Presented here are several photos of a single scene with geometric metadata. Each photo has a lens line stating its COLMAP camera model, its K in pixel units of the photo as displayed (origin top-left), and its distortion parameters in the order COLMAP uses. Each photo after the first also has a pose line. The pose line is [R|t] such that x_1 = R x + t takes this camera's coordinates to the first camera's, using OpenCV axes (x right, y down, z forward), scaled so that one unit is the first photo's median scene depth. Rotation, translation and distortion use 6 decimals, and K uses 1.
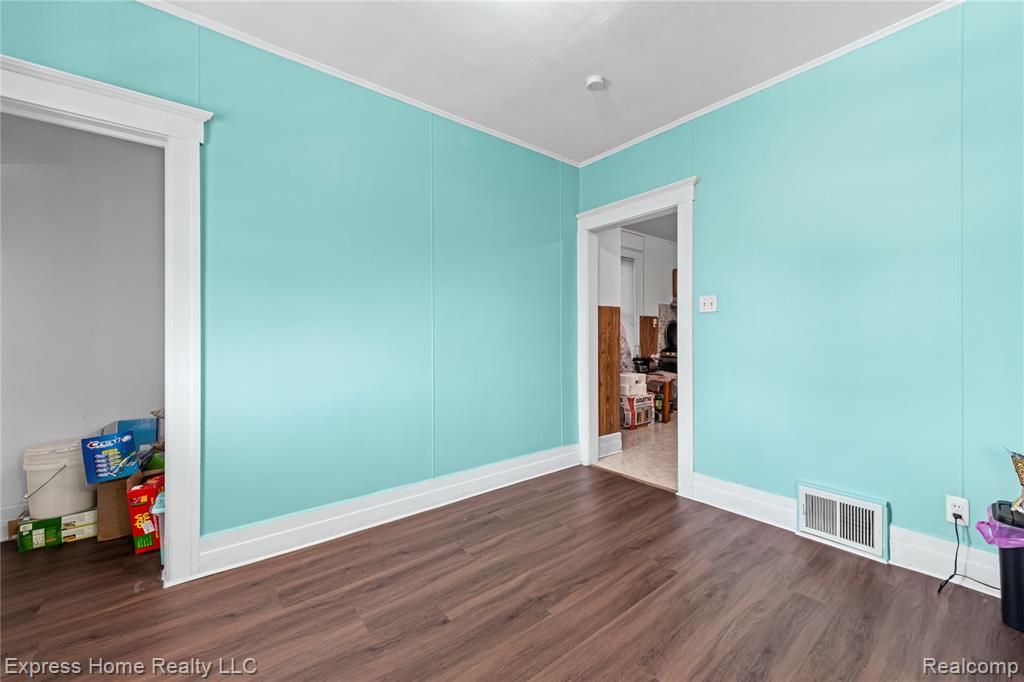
lens RADIAL K [[401.2, 0, 510.7], [0, 401.2, 334.5], [0, 0, 1]] dist [0.004567, -0.000088]
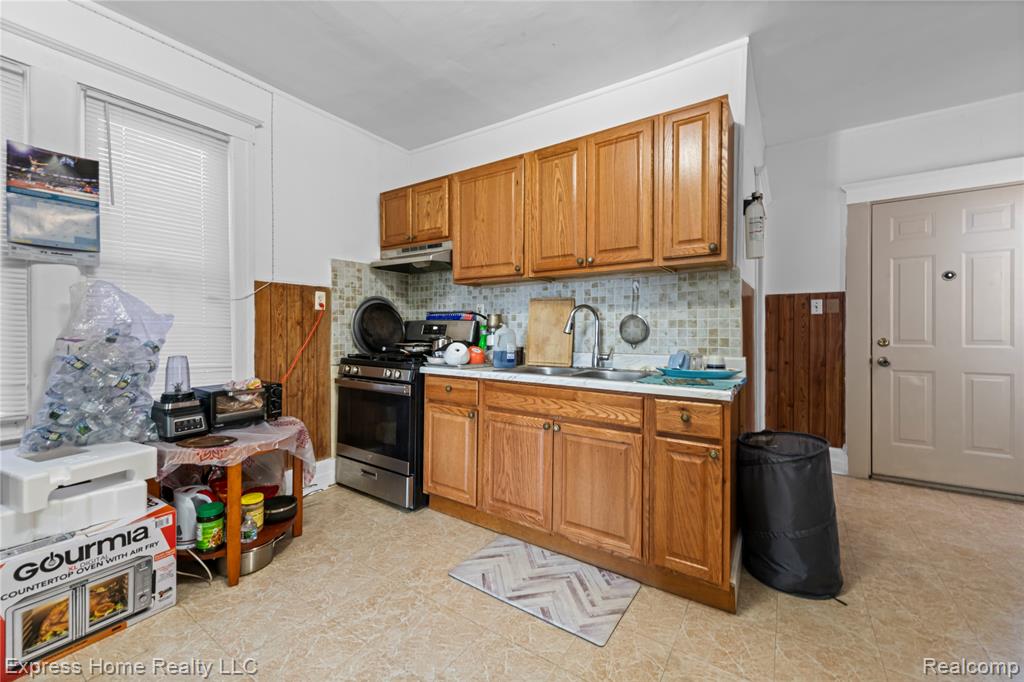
lens RADIAL K [[410.3, 0, 510.3], [0, 410.3, 331.3], [0, 0, 1]] dist [0.002257, 0.000026]
pose [[0.953008, -0.004307, 0.302915, 0.448688], [0.001705, 0.999959, 0.008855, 0.001894], [-0.302941, -0.007922, 0.952976, 0.529041]]
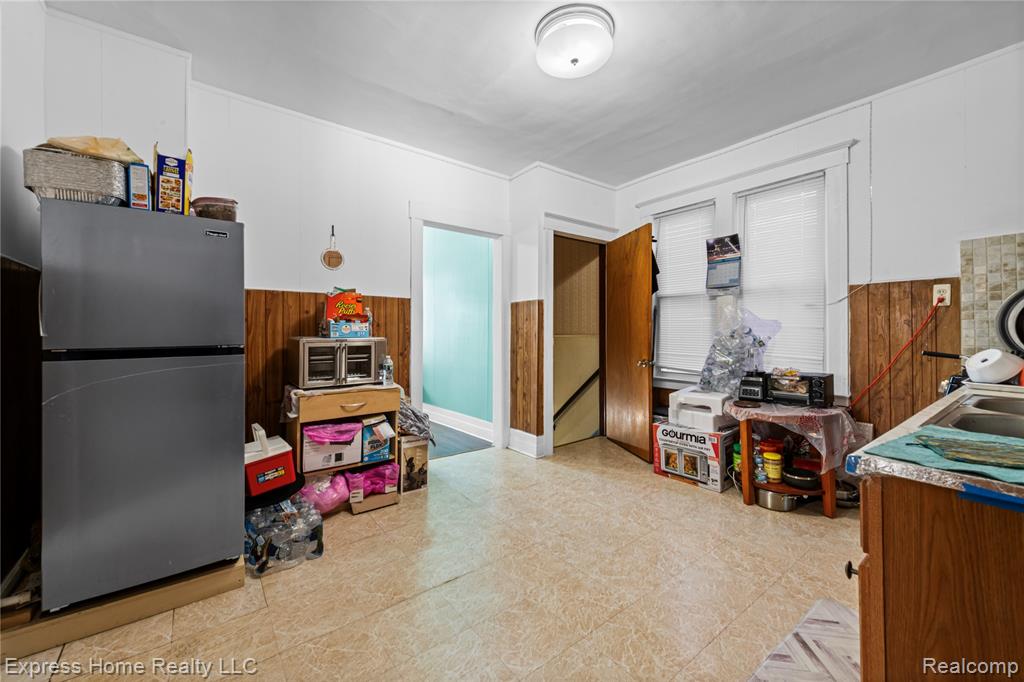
lens RADIAL K [[410.3, 0, 510.3], [0, 410.3, 331.3], [0, 0, 1]] dist [0.002257, 0.000026]
pose [[-0.024128, -0.008397, -0.999674, 0.804686], [0.004759, 0.999952, -0.008514, 0.007517], [0.999698, -0.004963, -0.024087, 0.637422]]
